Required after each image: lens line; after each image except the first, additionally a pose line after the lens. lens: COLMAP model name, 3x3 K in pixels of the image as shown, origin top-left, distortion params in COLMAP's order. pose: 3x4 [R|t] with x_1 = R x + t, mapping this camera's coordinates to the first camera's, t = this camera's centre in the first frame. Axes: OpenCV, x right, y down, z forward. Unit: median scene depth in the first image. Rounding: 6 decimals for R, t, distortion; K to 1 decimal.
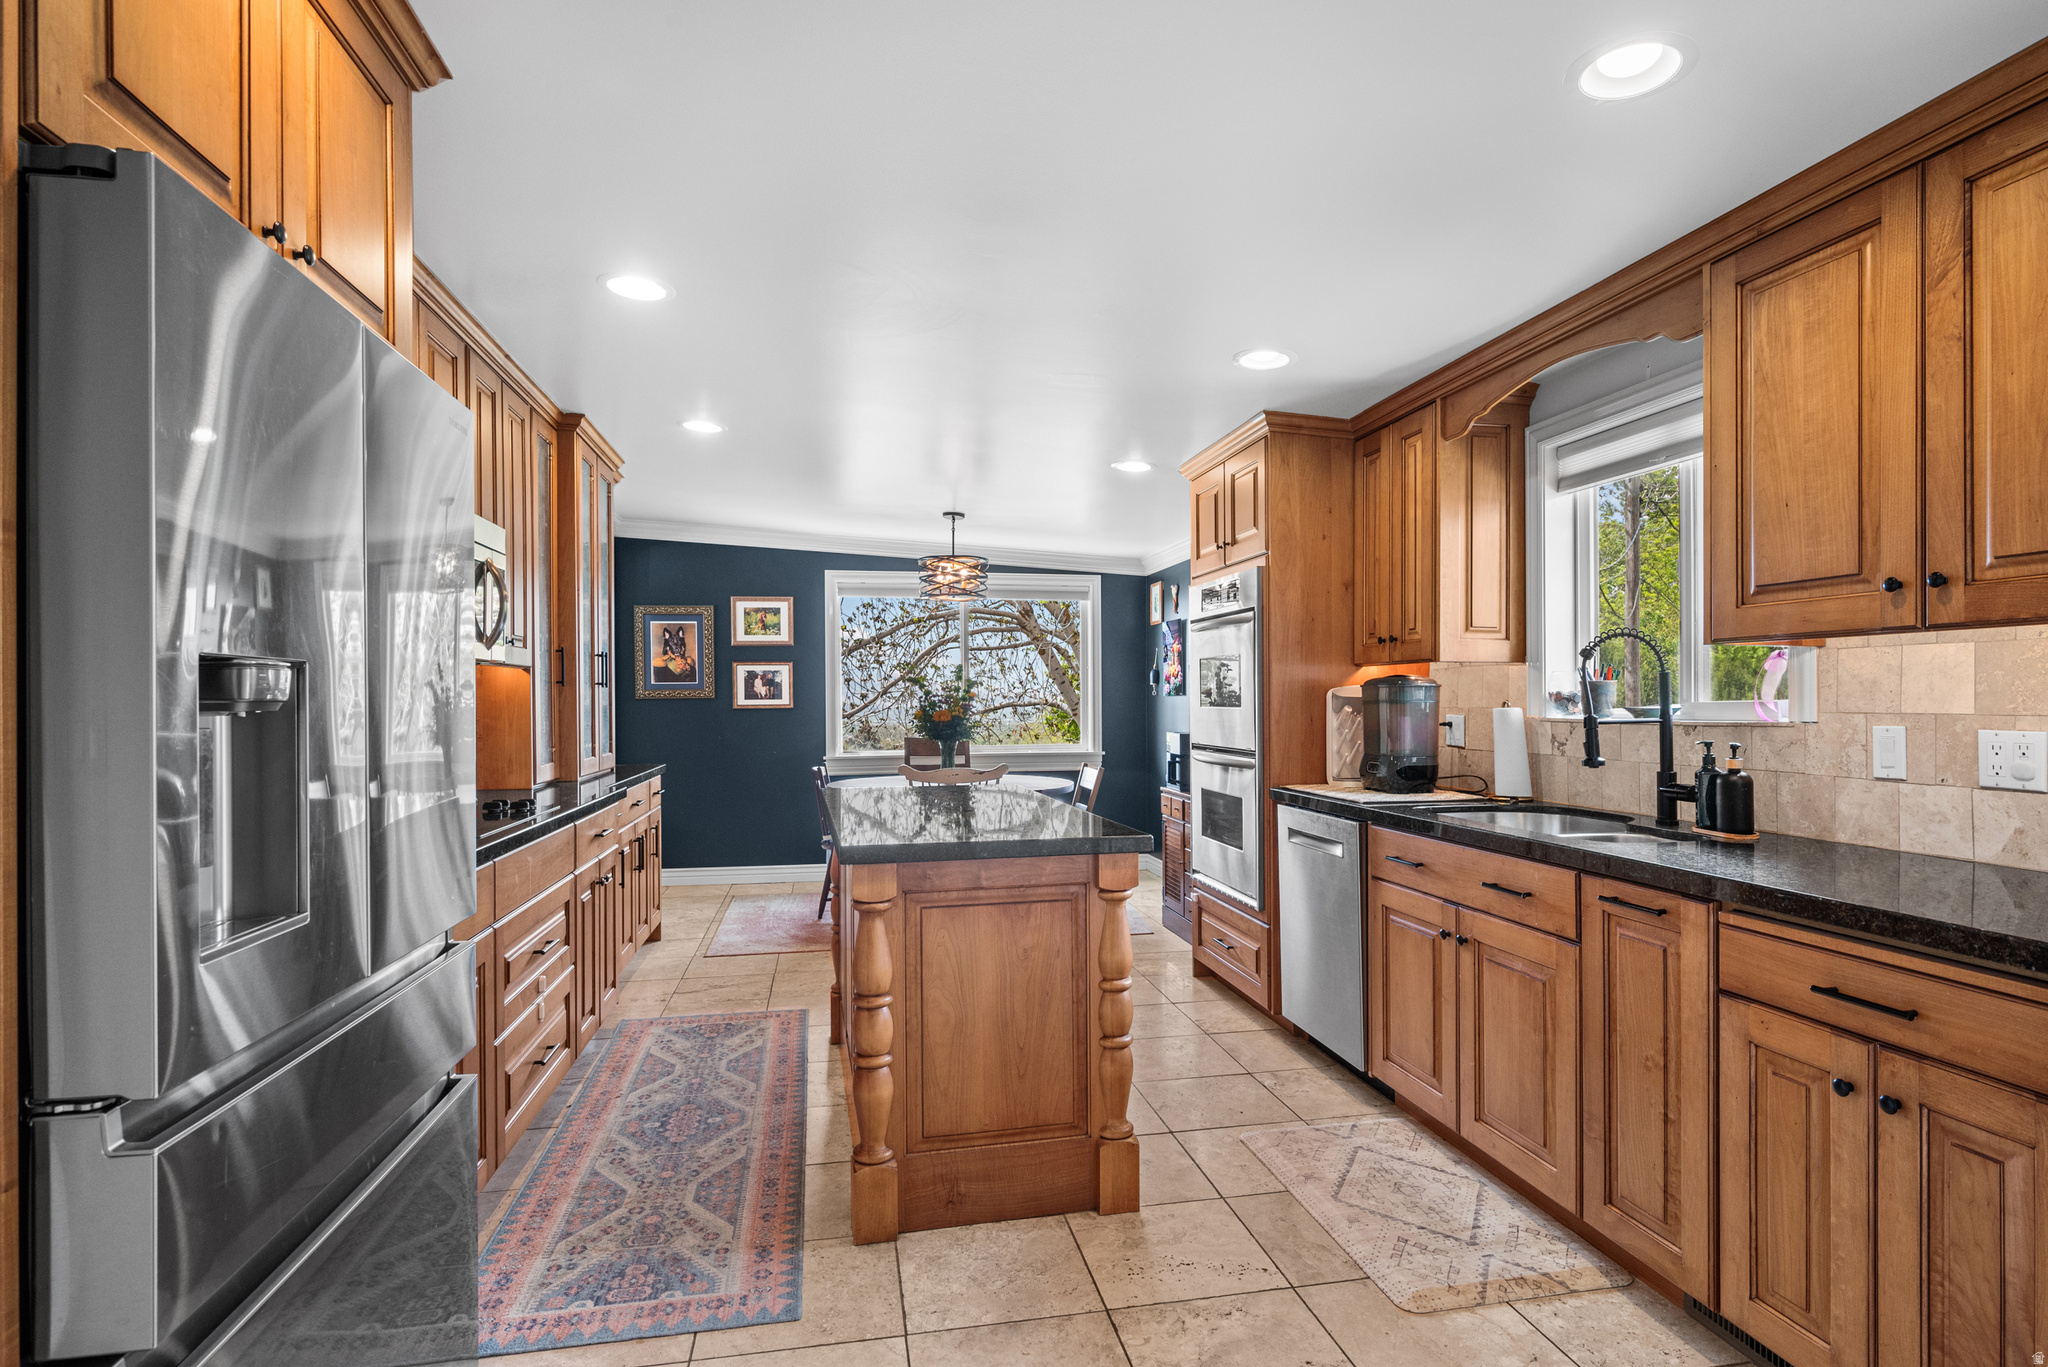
lens RADIAL K [[1042.8, 0, 1024.0], [0, 1042.8, 683.5], [0, 0, 1]] dist [0.001128, 0.000762]
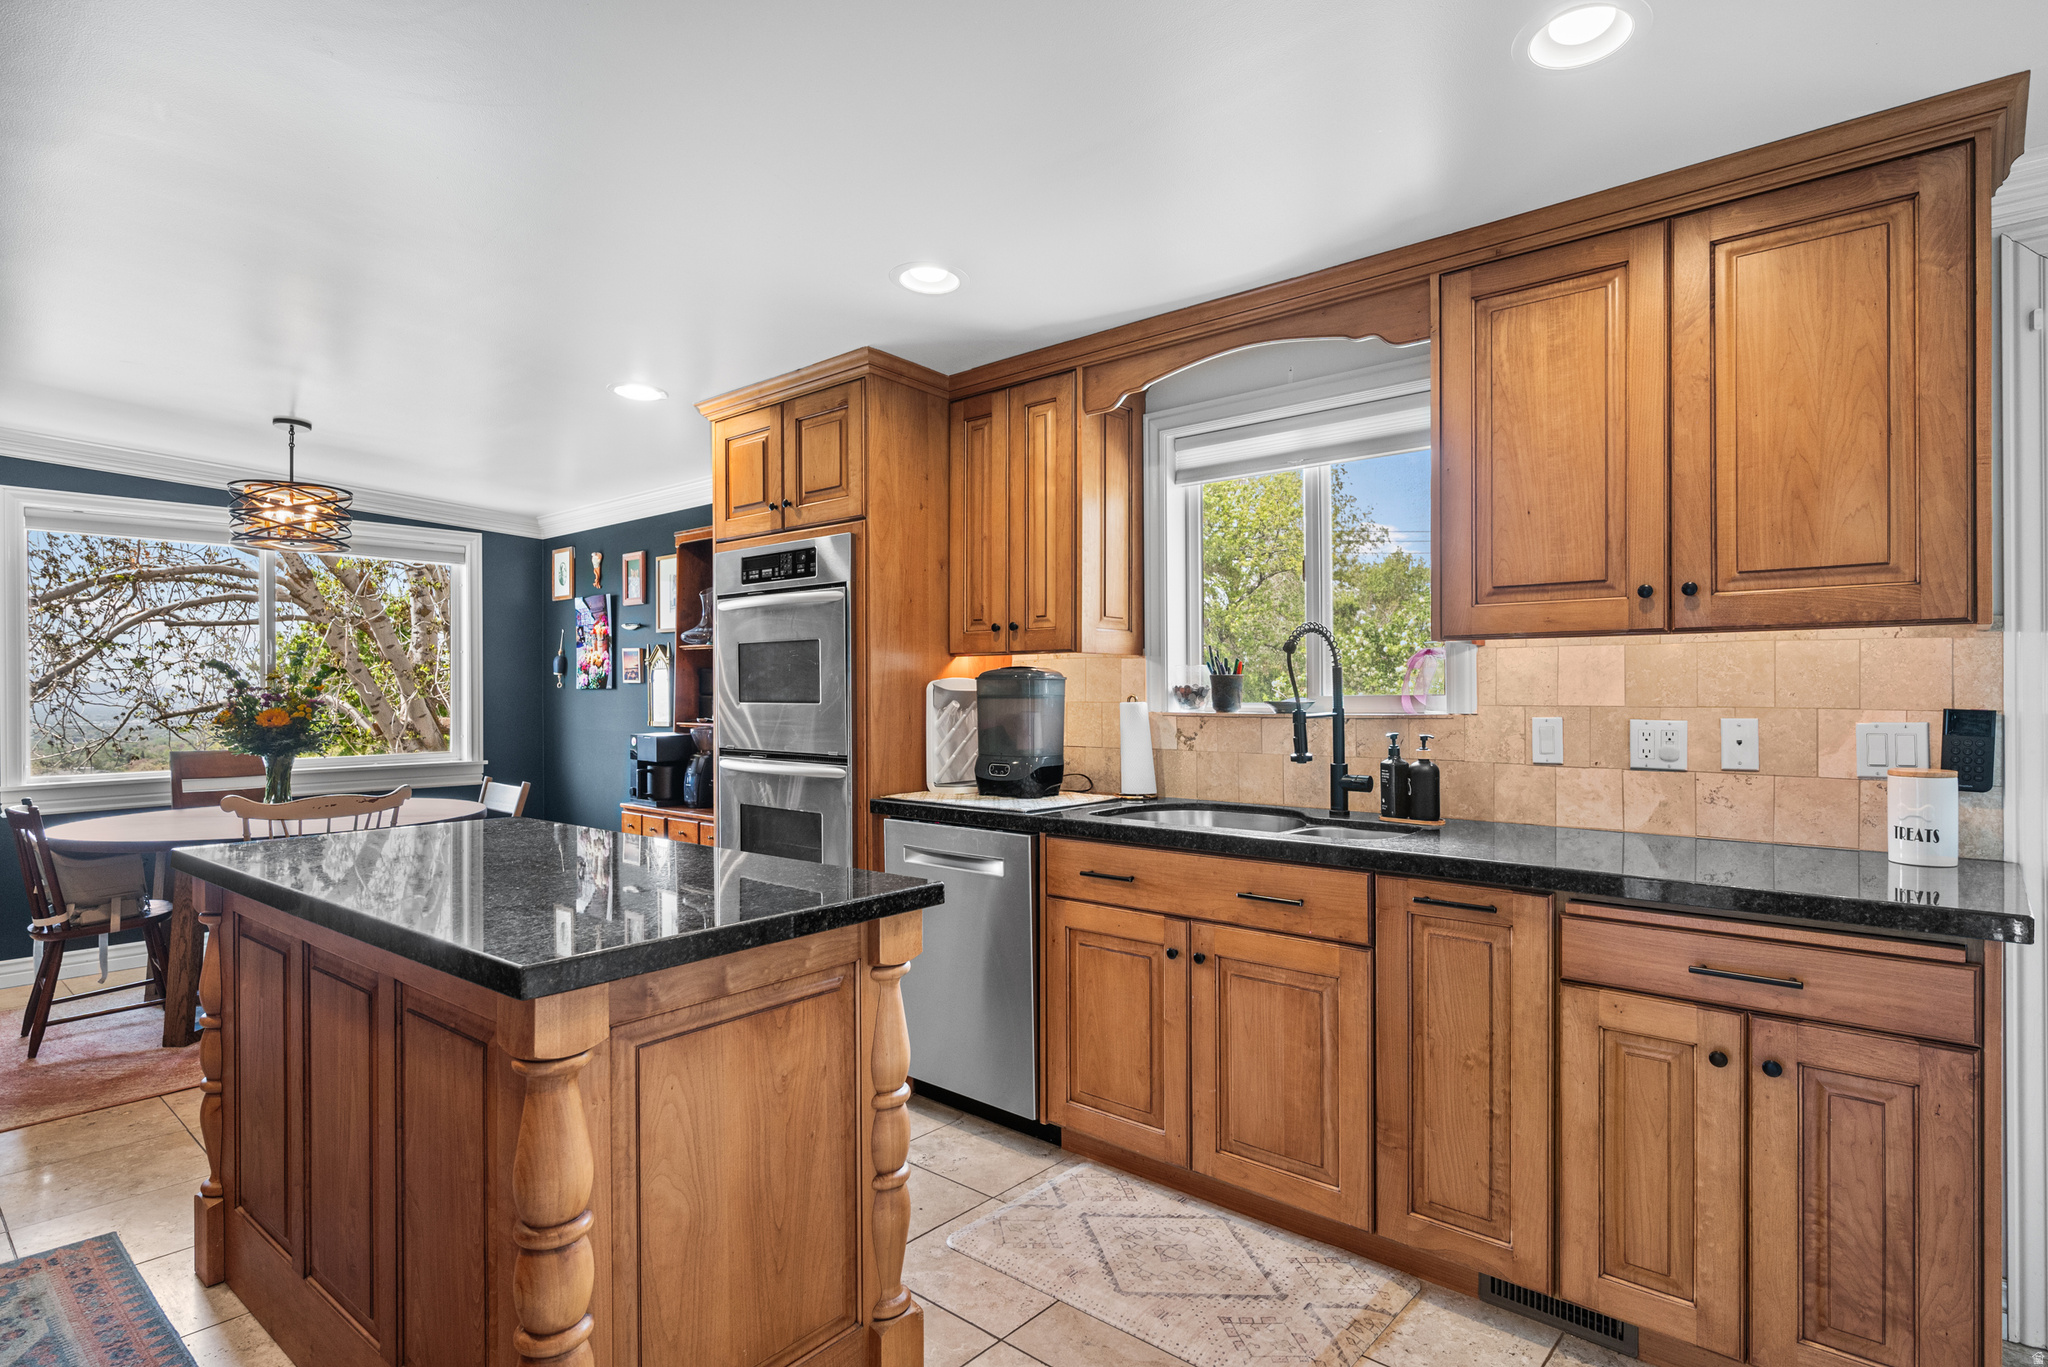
lens RADIAL K [[1069.2, 0, 1024.8], [0, 1069.2, 679.2], [0, 0, 1]] dist [0.000616, 0.000158]
pose [[0.788781, 0.006364, 0.614641, -0.293651], [-0.008436, 0.999964, 0.000472, 0.003231], [-0.614616, -0.005557, 0.788807, 0.377326]]
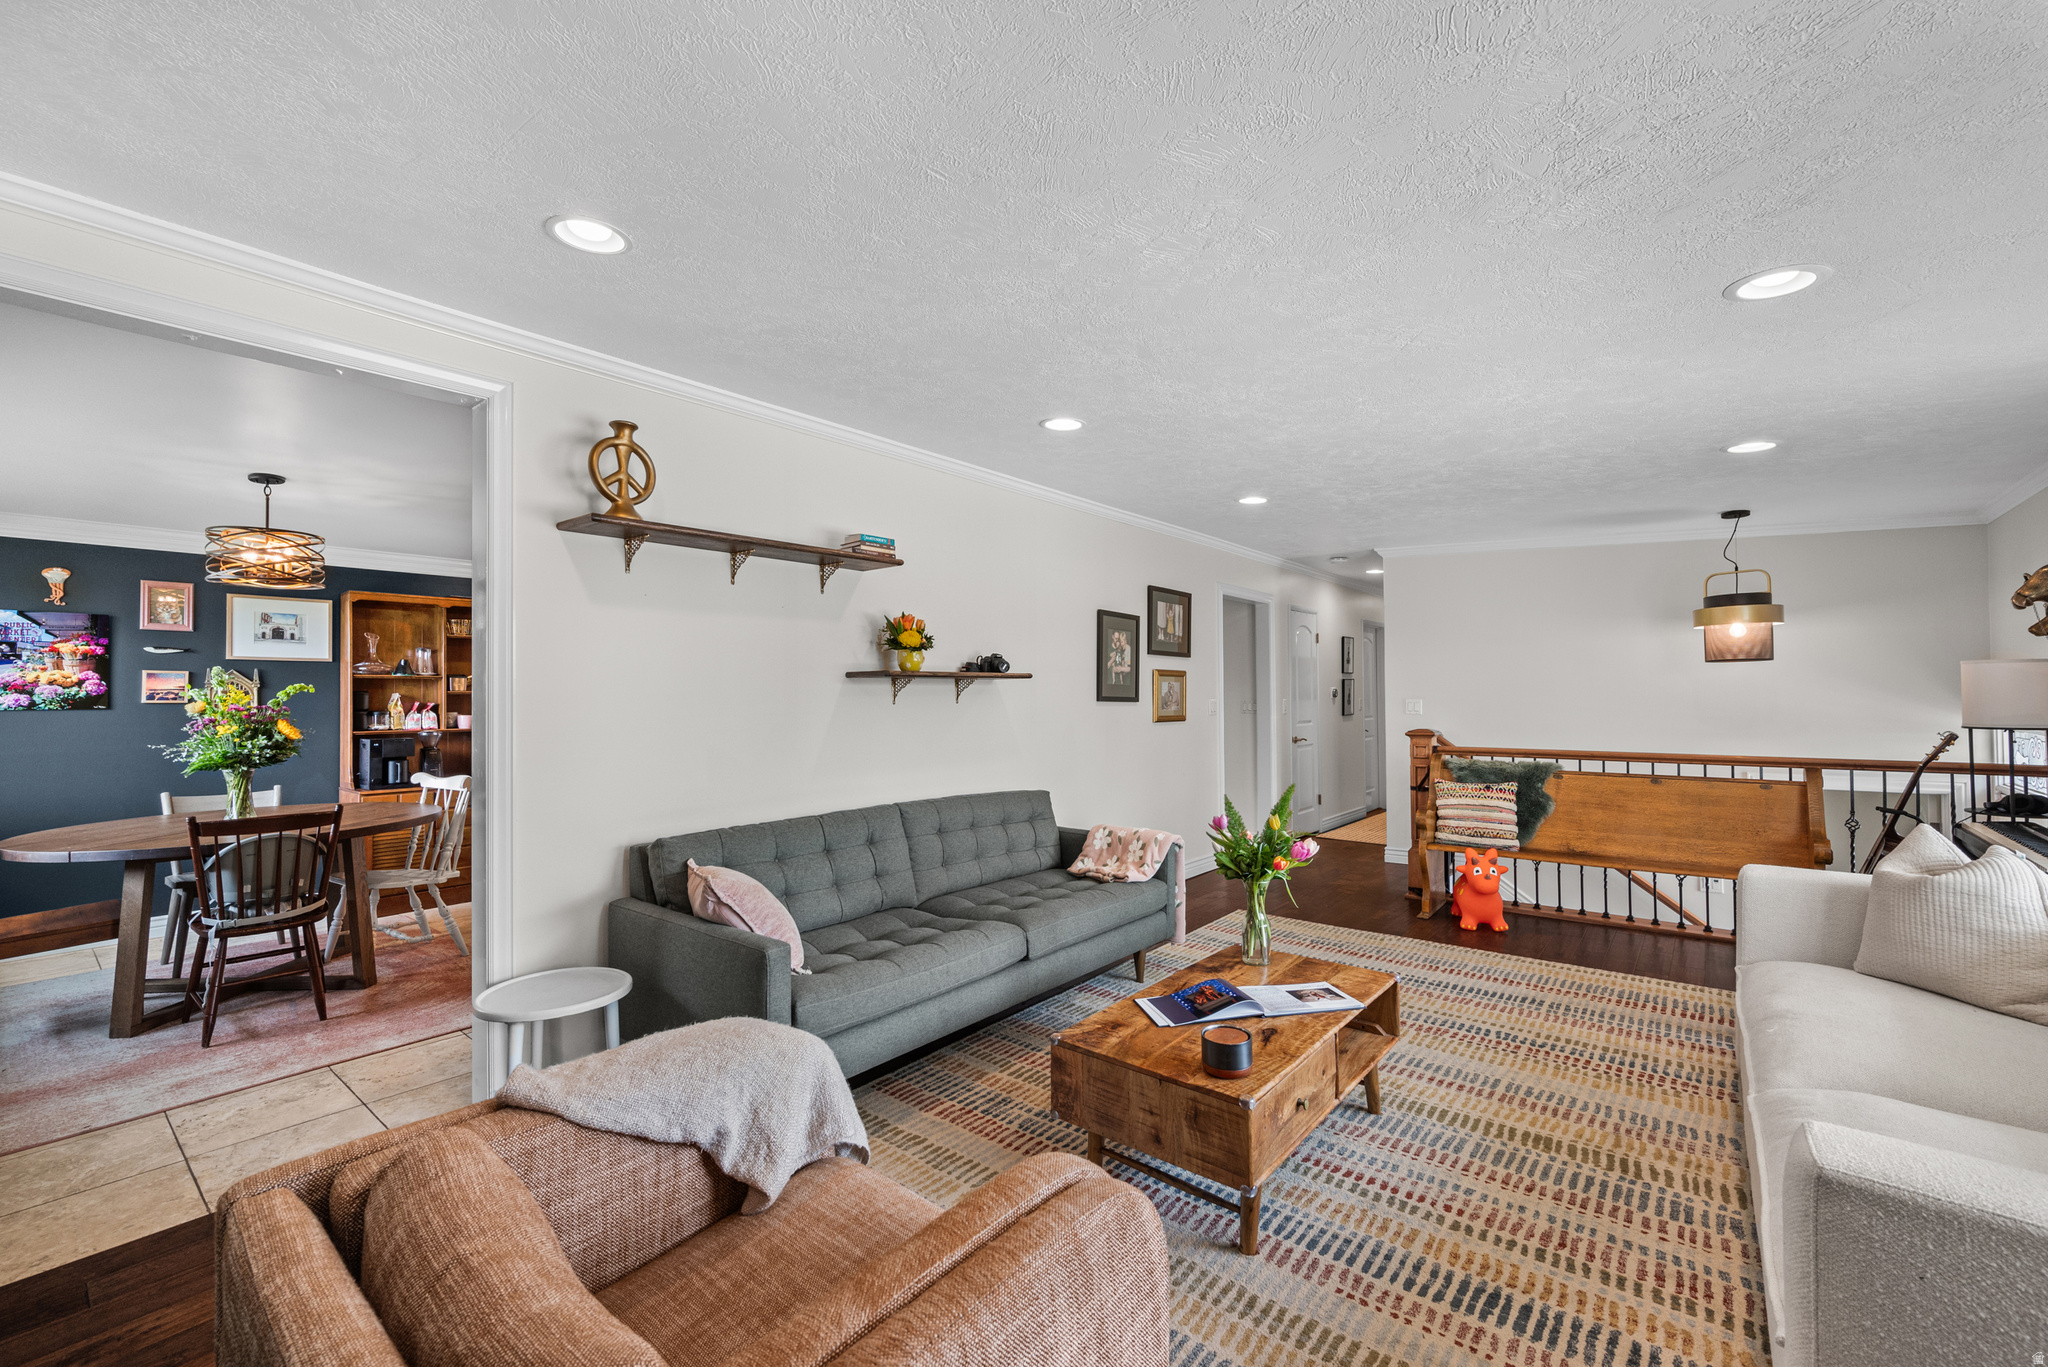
lens RADIAL K [[840.1, 0, 1029.6], [0, 840.1, 691.6], [0, 0, 1]] dist [-0.000072, 0.000185]
pose [[-0.646588, 0.013075, 0.762727, -2.247719], [-0.000633, 0.999844, -0.017677, 0.026094], [-0.762839, -0.011913, -0.646479, 2.379184]]
